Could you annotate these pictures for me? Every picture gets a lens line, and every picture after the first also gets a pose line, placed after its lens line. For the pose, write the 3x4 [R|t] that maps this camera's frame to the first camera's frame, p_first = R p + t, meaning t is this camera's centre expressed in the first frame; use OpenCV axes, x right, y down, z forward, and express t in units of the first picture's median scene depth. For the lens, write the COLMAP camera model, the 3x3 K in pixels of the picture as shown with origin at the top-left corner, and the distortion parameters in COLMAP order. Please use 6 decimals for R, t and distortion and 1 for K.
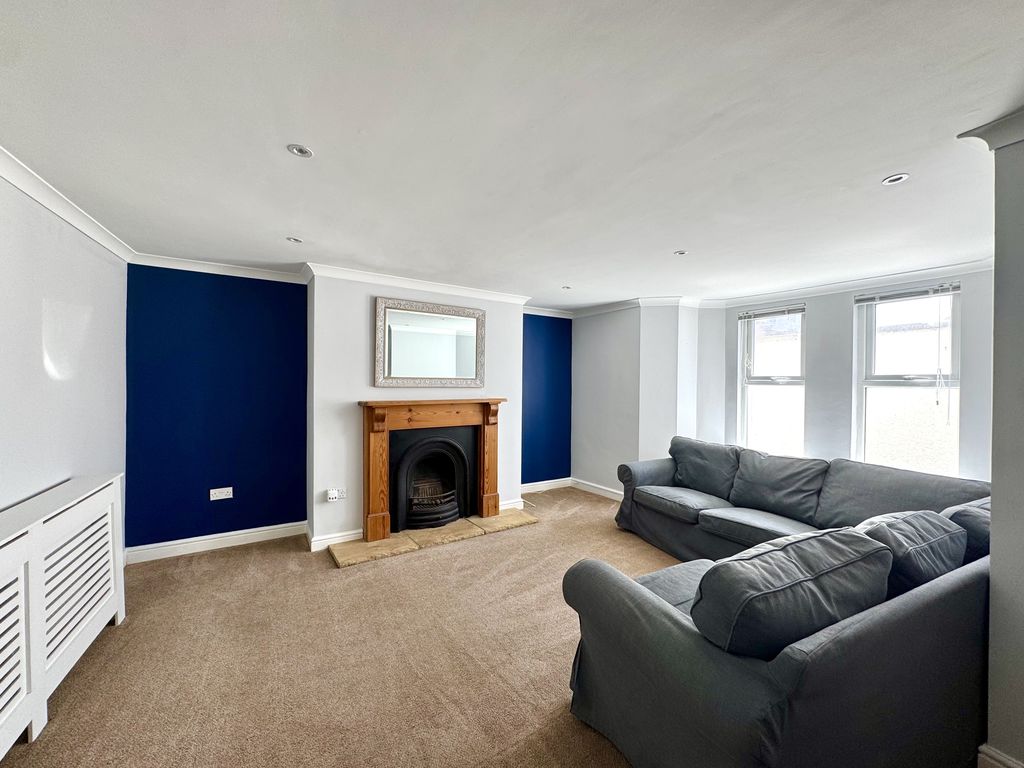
lens RADIAL K [[407.8, 0, 512.0], [0, 407.8, 384.0], [0, 0, 1]] dist [-0.001252, 0.000071]
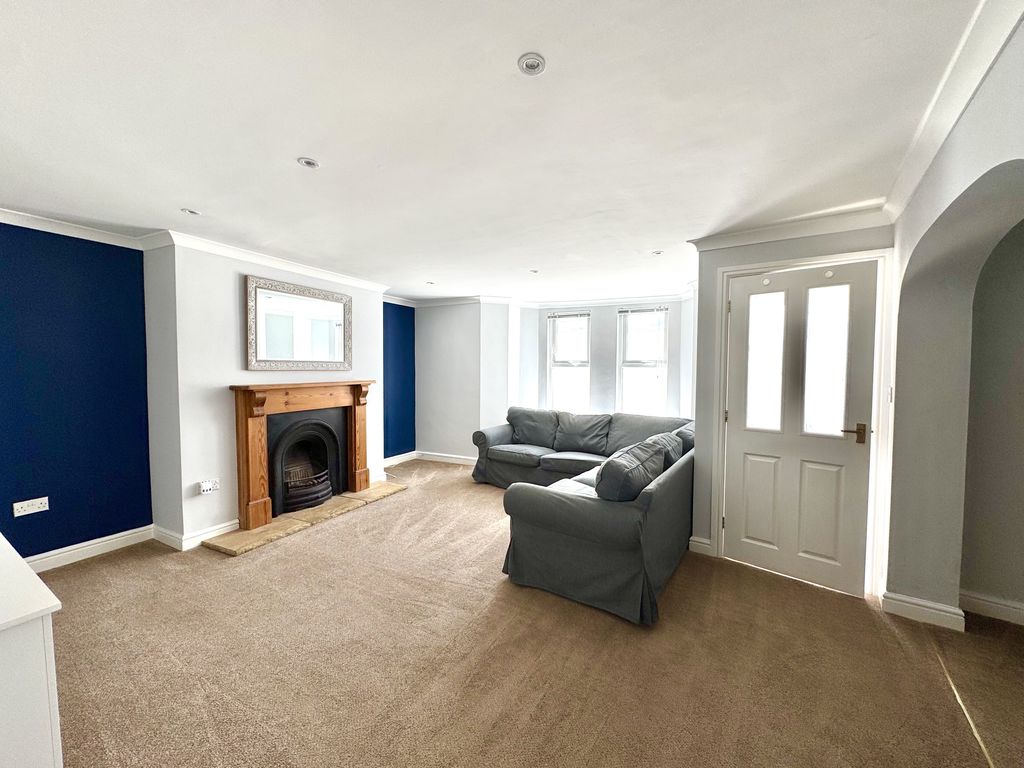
lens RADIAL K [[407.8, 0, 512.0], [0, 407.8, 384.0], [0, 0, 1]] dist [-0.001252, 0.000071]
pose [[0.865624, -0.024446, 0.500097, -0.278066], [0.004350, 0.999137, 0.041311, 0.002498], [-0.500675, -0.033584, 0.864984, -0.136077]]
